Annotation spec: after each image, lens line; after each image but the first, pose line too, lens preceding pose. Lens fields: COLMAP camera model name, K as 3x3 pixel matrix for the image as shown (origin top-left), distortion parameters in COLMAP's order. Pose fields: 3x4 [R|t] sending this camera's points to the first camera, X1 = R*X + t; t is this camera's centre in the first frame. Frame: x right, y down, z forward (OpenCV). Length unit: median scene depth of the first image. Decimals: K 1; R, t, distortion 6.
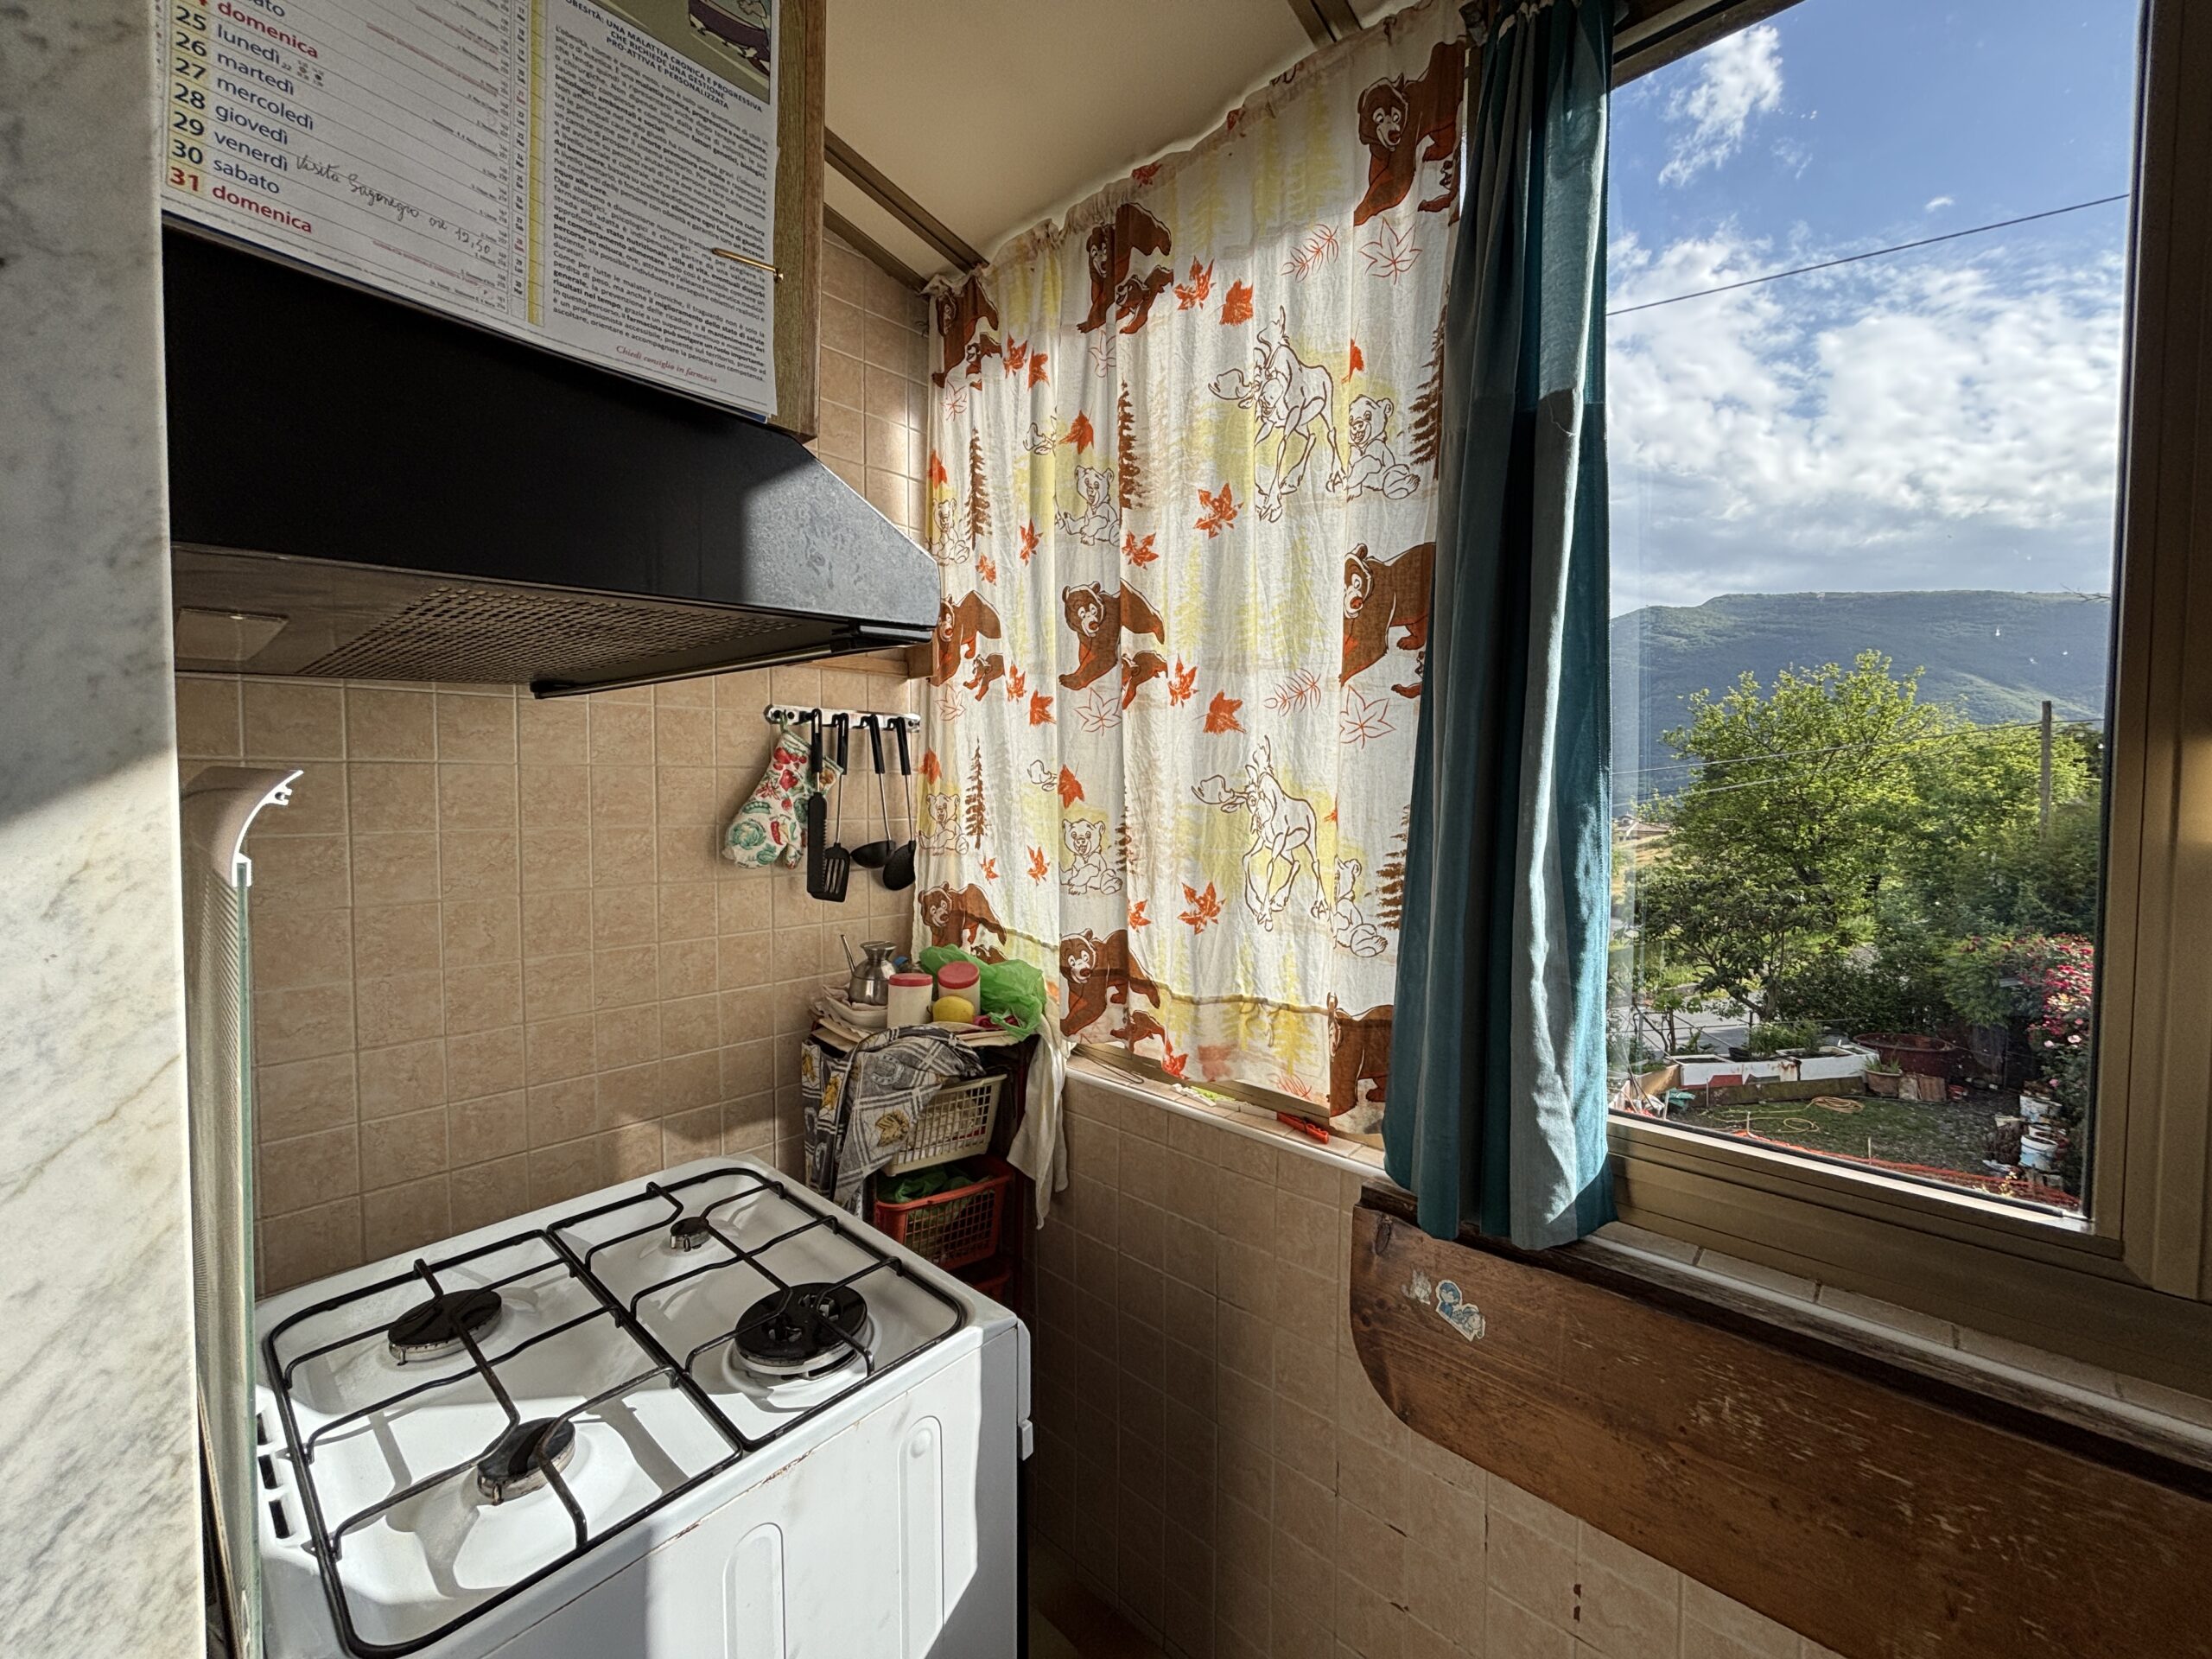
lens RADIAL K [[894.2, 0, 1107.1], [0, 894.2, 821.5], [0, 0, 1]] dist [0.001475, 0.000117]
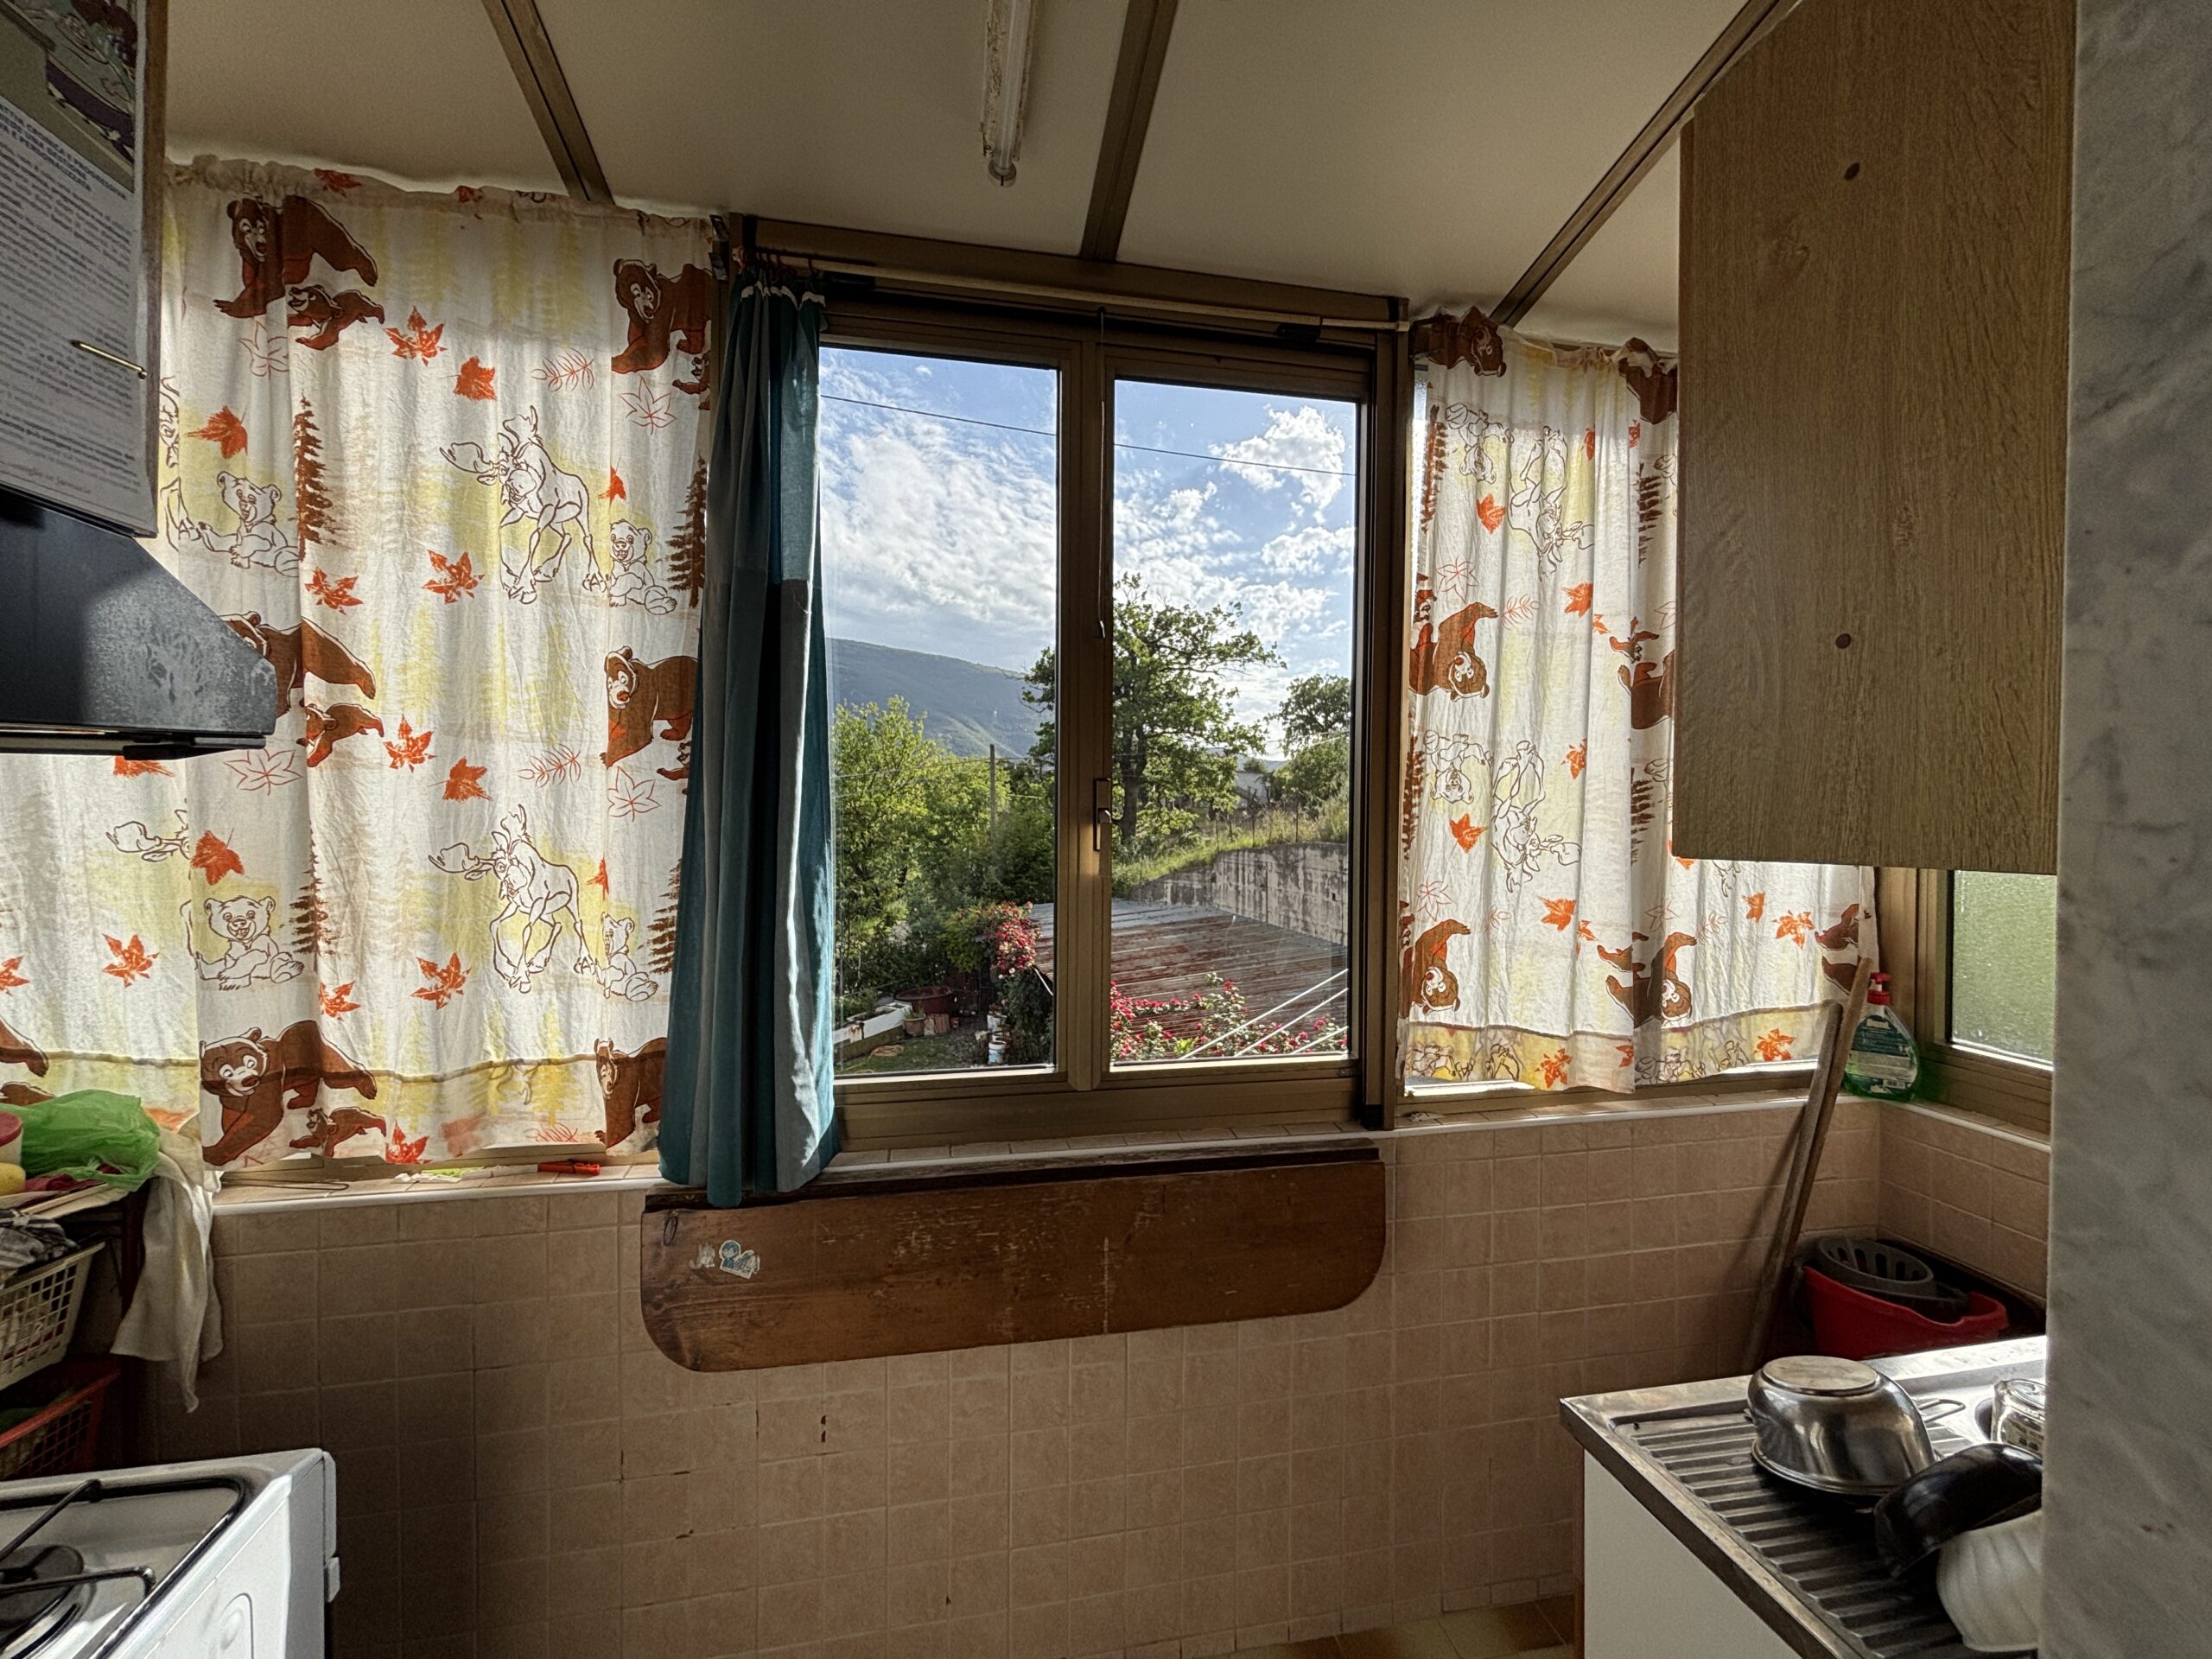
lens RADIAL K [[887.9, 0, 1110.4], [0, 887.9, 822.4], [0, 0, 1]] dist [0.007736, -0.004696]
pose [[0.586010, -0.018305, 0.810097, -0.252173], [0.027764, 0.999611, 0.002503, -0.058479], [-0.809828, 0.021025, 0.586291, -0.159569]]
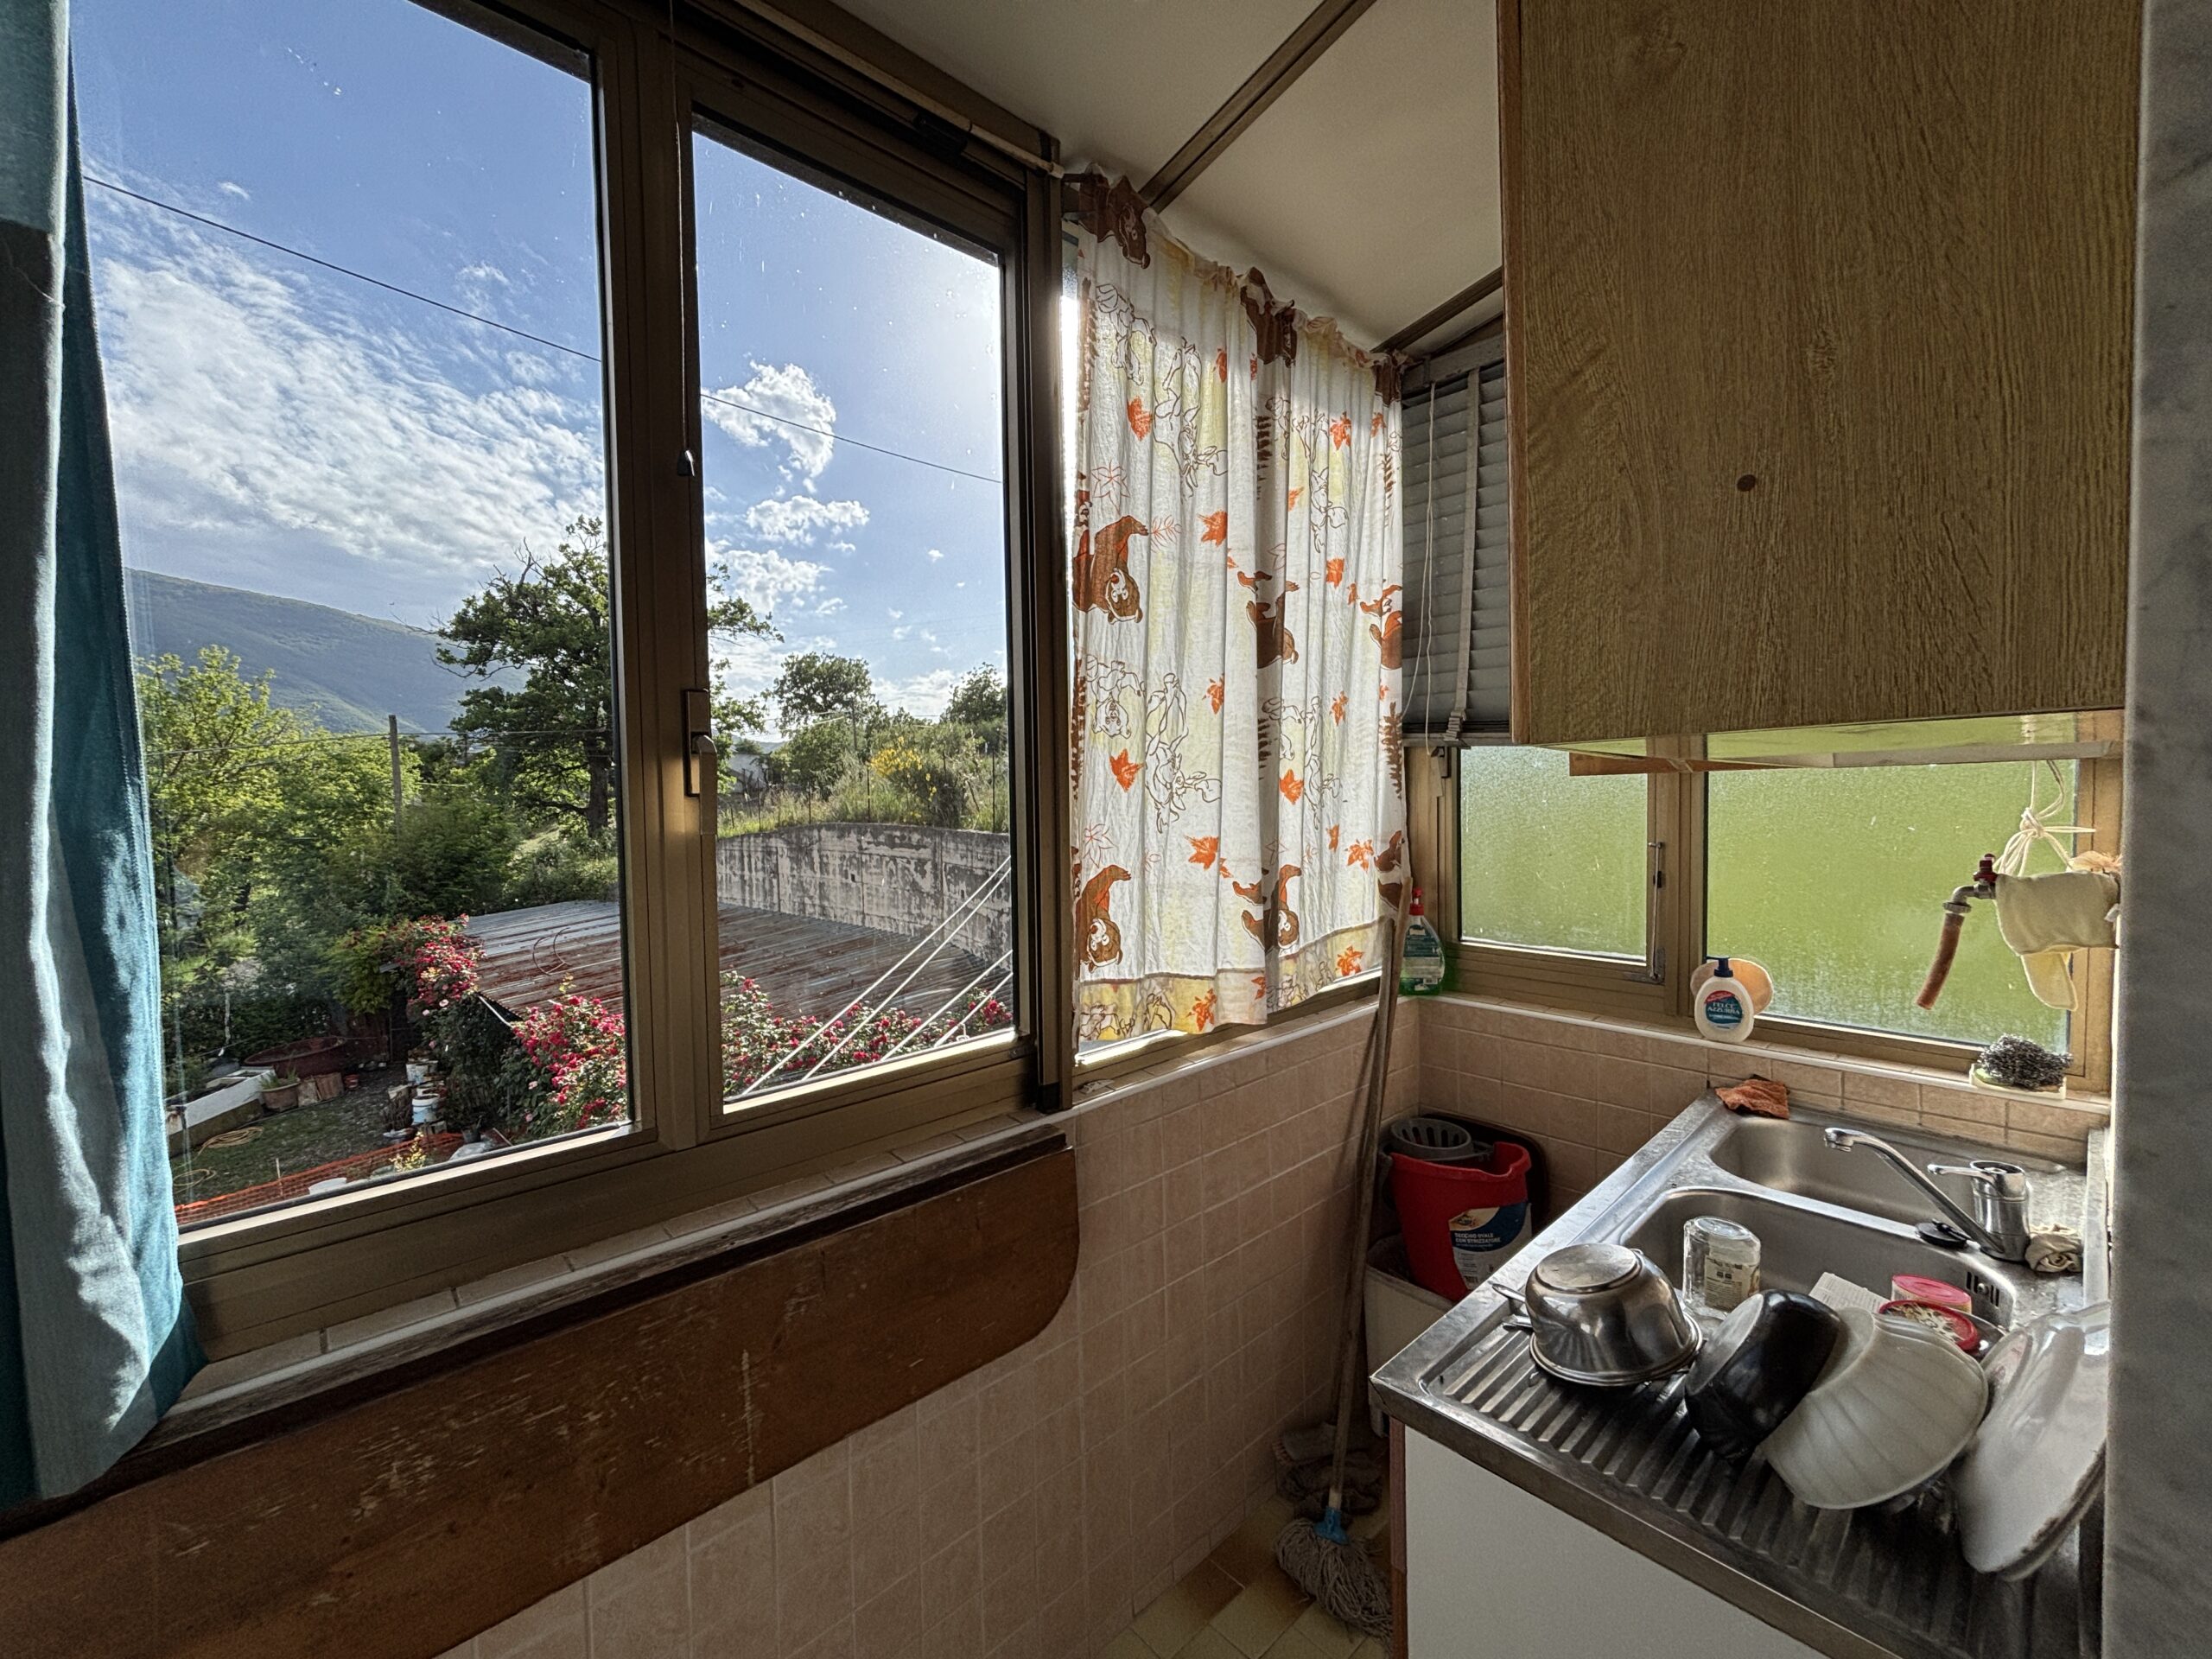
lens RADIAL K [[887.9, 0, 1110.4], [0, 887.9, 822.4], [0, 0, 1]] dist [0.007736, -0.004696]
pose [[0.080572, -0.049677, 0.995510, -0.083352], [0.053725, 0.997522, 0.045429, -0.011187], [-0.995300, 0.049823, 0.083042, 0.102029]]
